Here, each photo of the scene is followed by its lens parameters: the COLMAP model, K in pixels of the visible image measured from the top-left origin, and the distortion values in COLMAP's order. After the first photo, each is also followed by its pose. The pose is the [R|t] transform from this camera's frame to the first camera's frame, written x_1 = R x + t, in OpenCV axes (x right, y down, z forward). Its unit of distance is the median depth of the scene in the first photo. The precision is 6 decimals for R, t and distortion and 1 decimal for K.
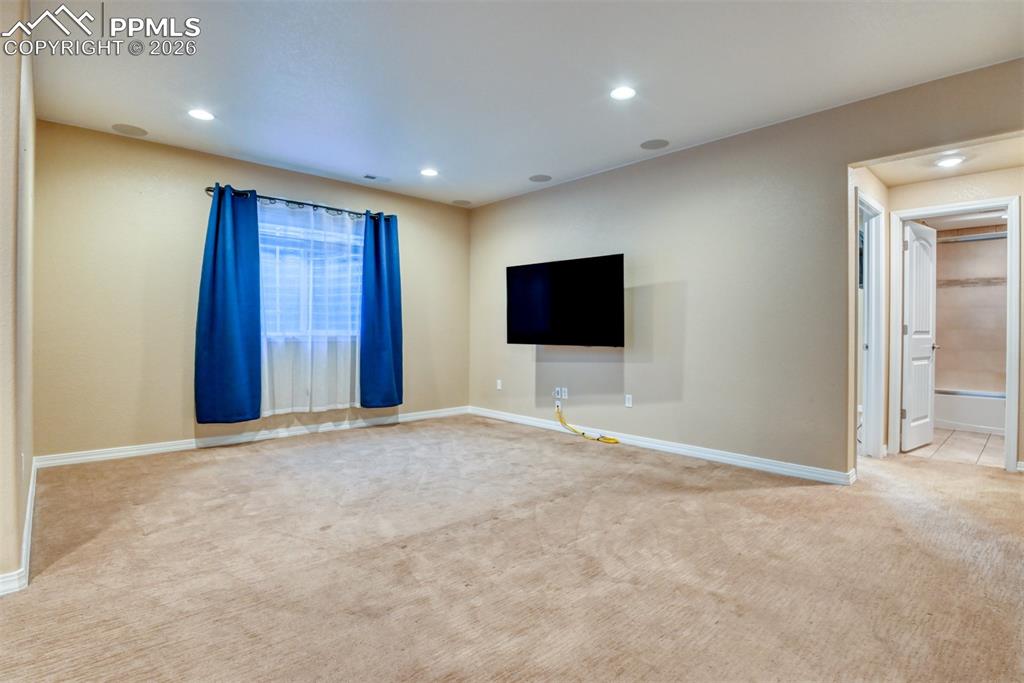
lens RADIAL K [[513.0, 0, 510.2], [0, 513.0, 332.8], [0, 0, 1]] dist [-0.021028, -0.000222]
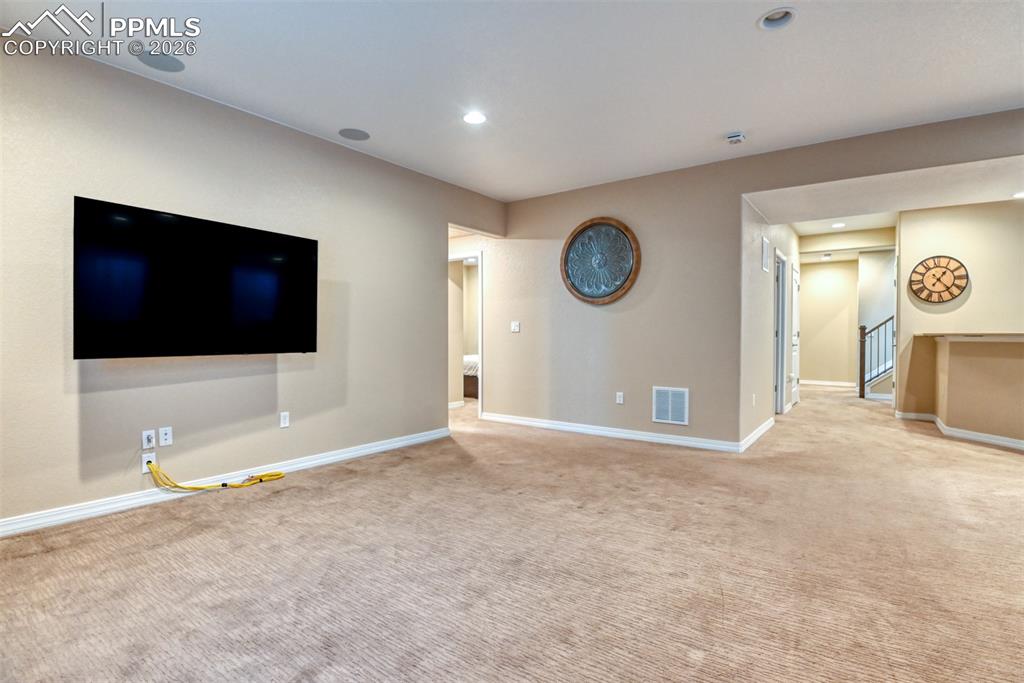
lens RADIAL K [[513.0, 0, 512.1], [0, 513.0, 343.1], [0, 0, 1]] dist [-0.021028, -0.000222]
pose [[-0.194360, -0.017161, 0.980780, -0.599886], [0.003315, 0.999830, 0.018151, -0.000840], [-0.980925, 0.006779, -0.194270, 0.773360]]
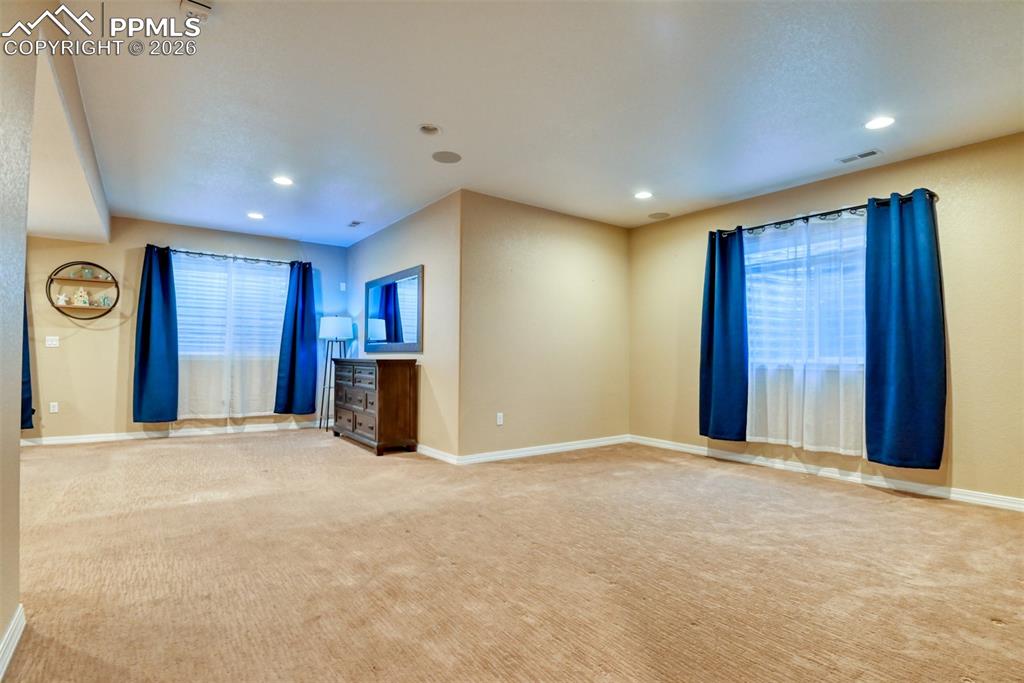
lens RADIAL K [[513.0, 0, 509.8], [0, 513.0, 343.6], [0, 0, 1]] dist [-0.021028, -0.000222]
pose [[-0.137048, -0.026177, -0.990219, 0.566251], [-0.002456, 0.999657, -0.026087, -0.004796], [0.990561, -0.001144, -0.137065, 0.615291]]
